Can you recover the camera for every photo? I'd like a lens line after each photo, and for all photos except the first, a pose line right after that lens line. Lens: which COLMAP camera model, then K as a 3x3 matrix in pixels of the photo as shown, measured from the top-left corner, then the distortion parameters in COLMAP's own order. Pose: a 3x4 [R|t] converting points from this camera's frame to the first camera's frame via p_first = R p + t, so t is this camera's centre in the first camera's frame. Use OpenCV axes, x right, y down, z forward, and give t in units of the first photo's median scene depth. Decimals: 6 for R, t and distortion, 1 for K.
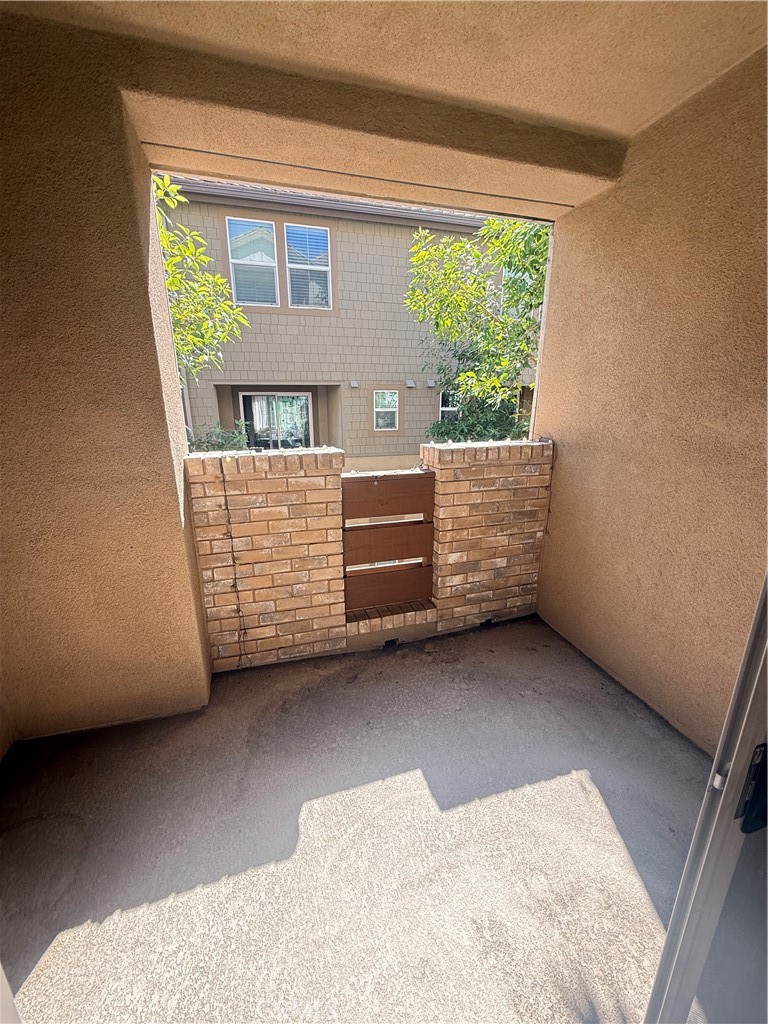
lens RADIAL K [[409.7, 0, 379.7], [0, 409.7, 511.8], [0, 0, 1]] dist [-0.004646, -0.000215]
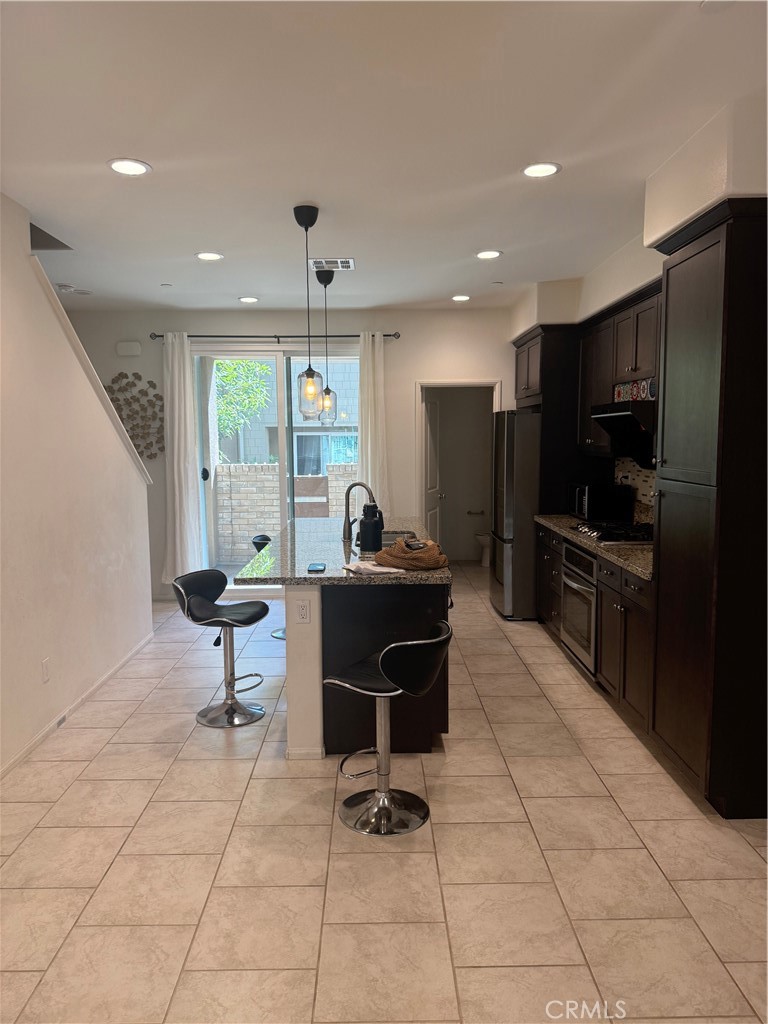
lens RADIAL K [[712.8, 0, 385.6], [0, 712.8, 511.8], [0, 0, 1]] dist [0.004420, 0.000346]
pose [[0.963567, 0.023174, -0.266461, 1.550197], [-0.065994, 0.986037, -0.152890, 0.687550], [0.259197, 0.164905, 0.951642, -2.596264]]
